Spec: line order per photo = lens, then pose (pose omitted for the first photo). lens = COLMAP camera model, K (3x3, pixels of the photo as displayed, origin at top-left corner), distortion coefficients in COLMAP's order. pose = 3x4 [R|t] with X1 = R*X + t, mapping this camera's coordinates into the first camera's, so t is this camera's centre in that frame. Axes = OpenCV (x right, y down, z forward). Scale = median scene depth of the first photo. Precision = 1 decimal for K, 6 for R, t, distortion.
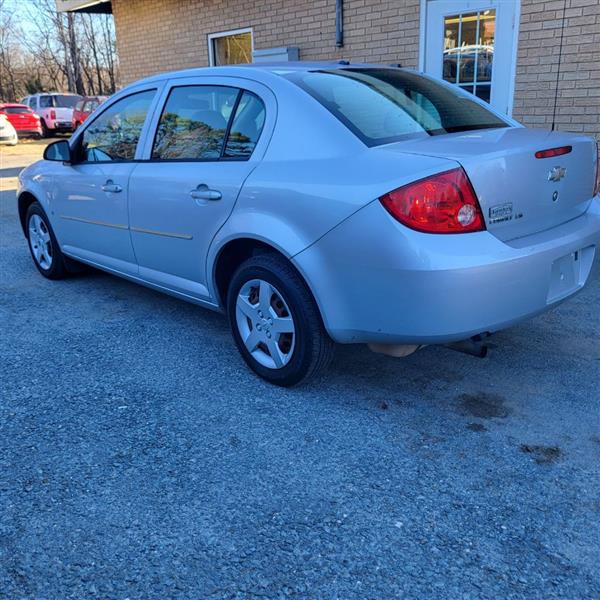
lens RADIAL K [[614.2, 0, 295.4], [0, 614.2, 300.6], [0, 0, 1]] dist [0.027618, 0.000000]
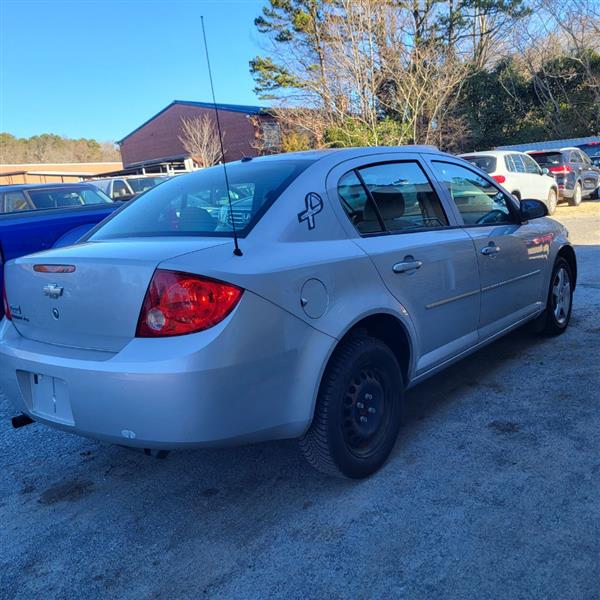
lens RADIAL K [[614.2, 0, 303.8], [0, 614.2, 303.8], [0, 0, 1]] dist [0.027618, 0.000000]
pose [[0.156870, 0.196314, -0.967912, 0.742740], [-0.235374, 0.959237, 0.156407, -0.224093], [0.959162, 0.203286, 0.196682, 0.622349]]
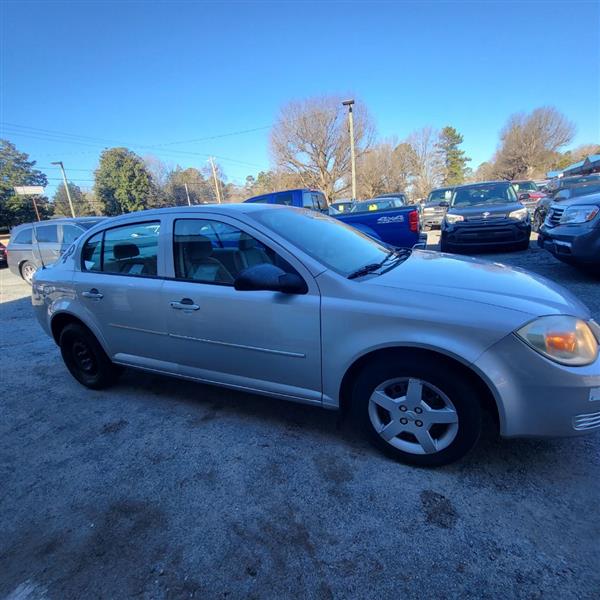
lens RADIAL K [[312.4, 0, 304.4], [0, 312.4, 297.6], [0, 0, 1]] dist [0.002251, -0.004765]
pose [[-0.910495, 0.210789, -0.355763, 0.044899], [-0.012225, 0.846230, 0.532677, -0.453226], [0.413340, 0.489349, -0.767911, 1.348077]]
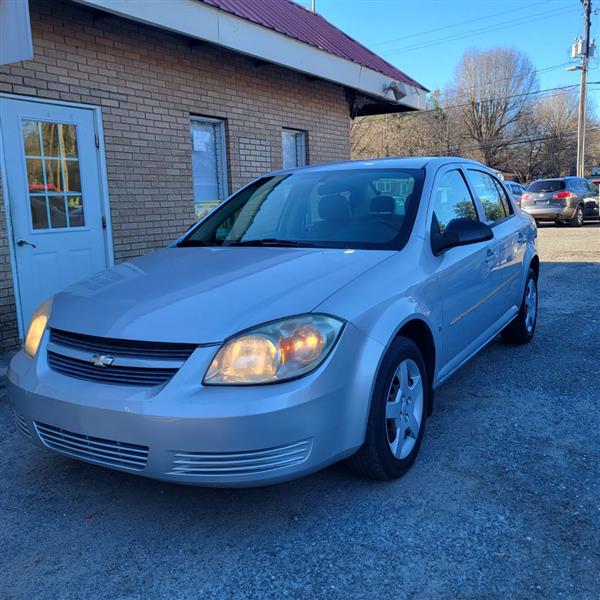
lens RADIAL K [[614.2, 0, 305.0], [0, 614.2, 296.4], [0, 0, 1]] dist [0.027618, 0.000000]
pose [[-0.287568, -0.098531, 0.952678, -0.893536], [0.345719, 0.916952, 0.199192, -0.325076], [-0.893187, 0.386641, -0.229622, 1.149376]]
